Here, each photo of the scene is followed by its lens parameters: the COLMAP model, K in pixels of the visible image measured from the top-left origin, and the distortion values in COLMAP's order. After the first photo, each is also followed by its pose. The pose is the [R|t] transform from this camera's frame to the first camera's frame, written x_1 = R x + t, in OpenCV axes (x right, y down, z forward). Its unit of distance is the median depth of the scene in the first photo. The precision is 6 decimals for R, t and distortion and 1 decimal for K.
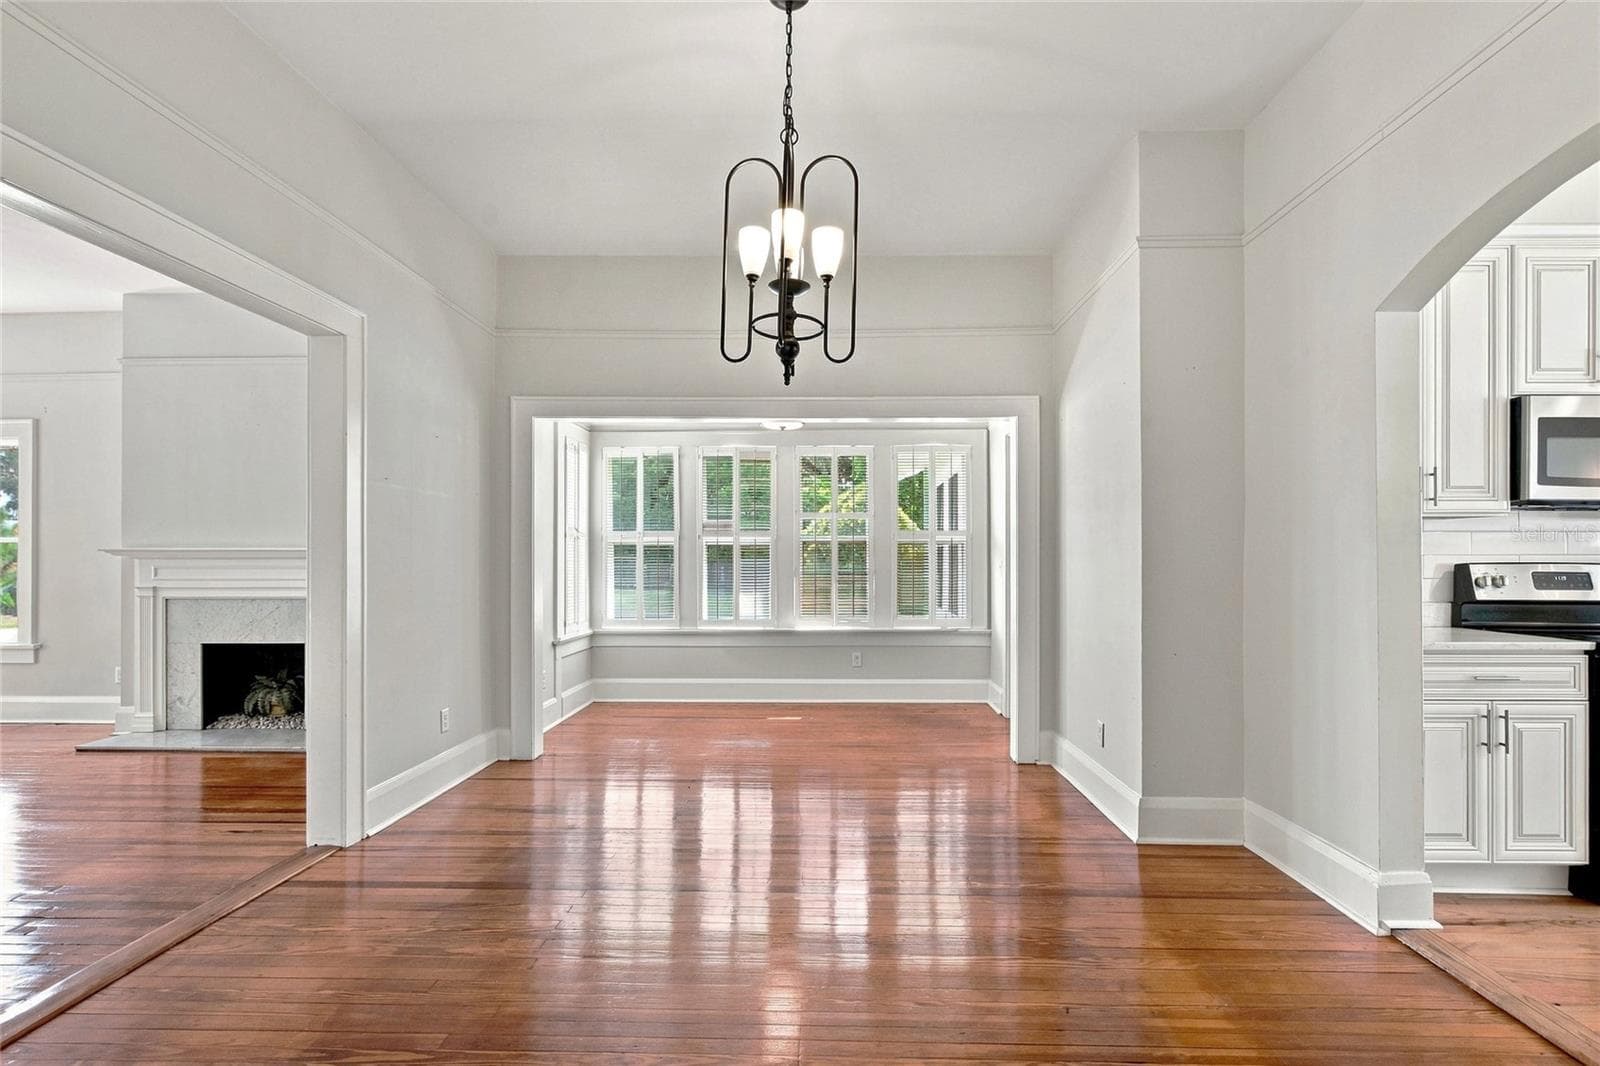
lens RADIAL K [[729.6, 0, 804.3], [0, 729.6, 551.9], [0, 0, 1]] dist [-0.000660, -0.000073]
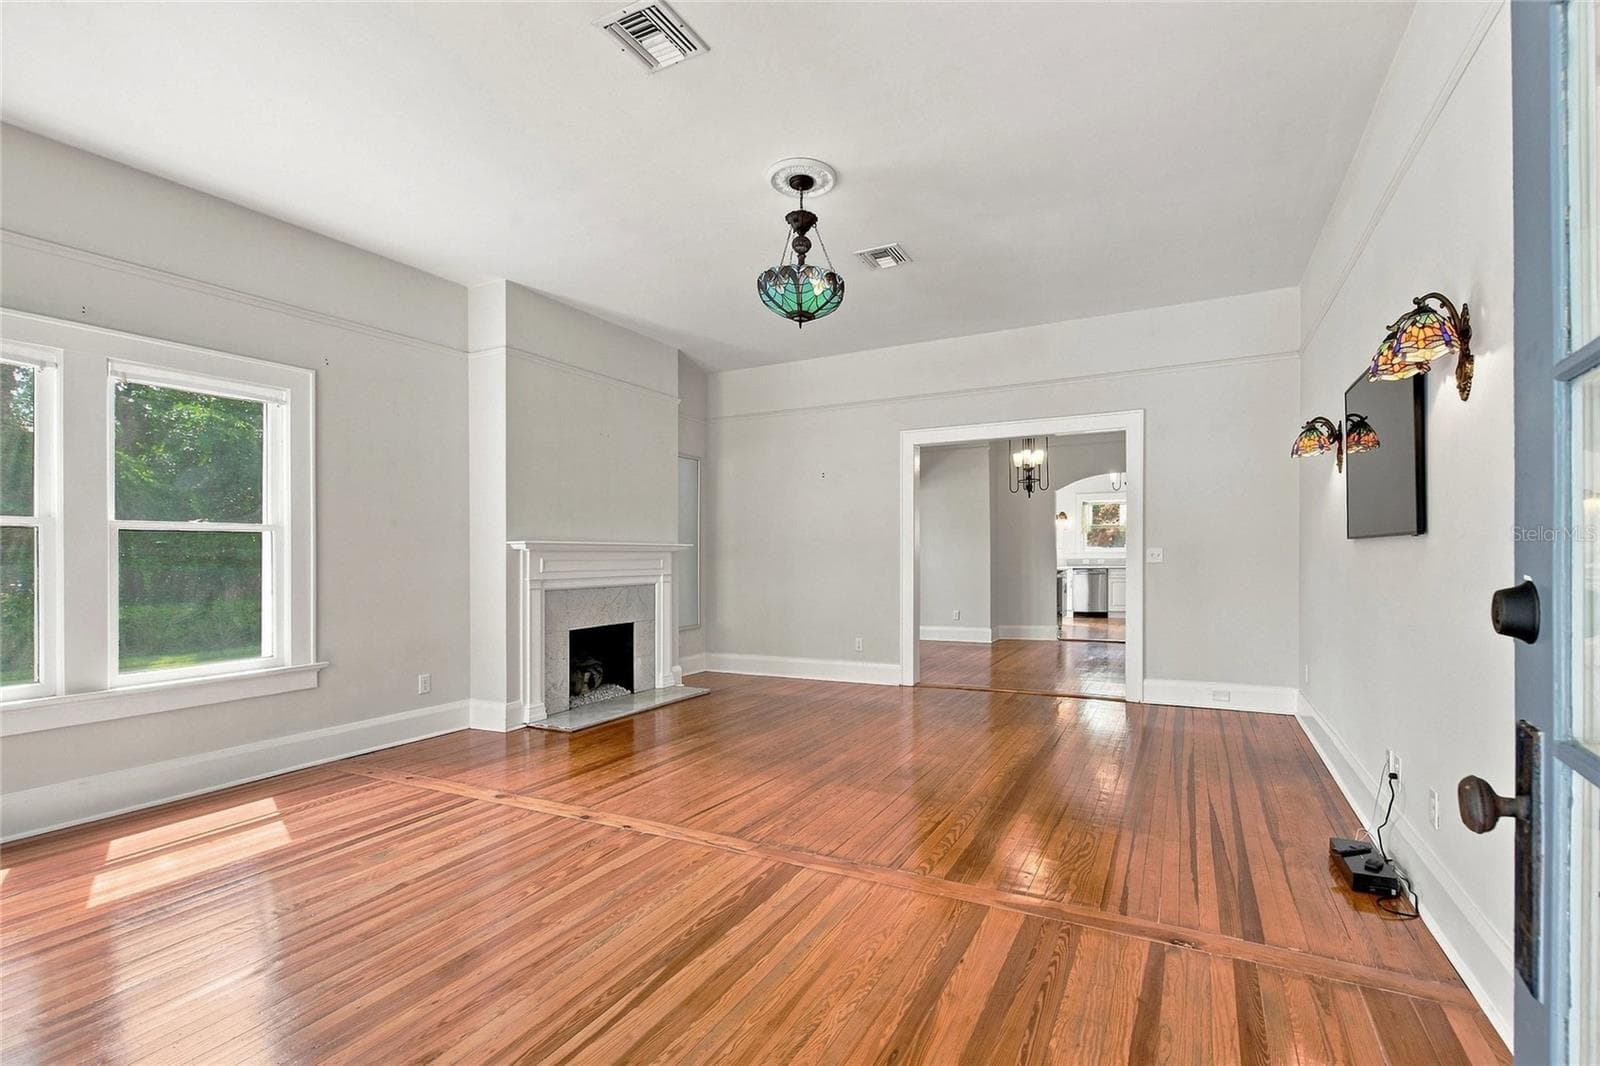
lens RADIAL K [[729.6, 0, 804.3], [0, 729.6, 551.9], [0, 0, 1]] dist [-0.000660, -0.000073]
pose [[0.442976, -0.000754, 0.896533, -1.649960], [-0.005796, 0.999976, 0.003704, 0.003143], [-0.896515, -0.006837, 0.442962, 0.208192]]
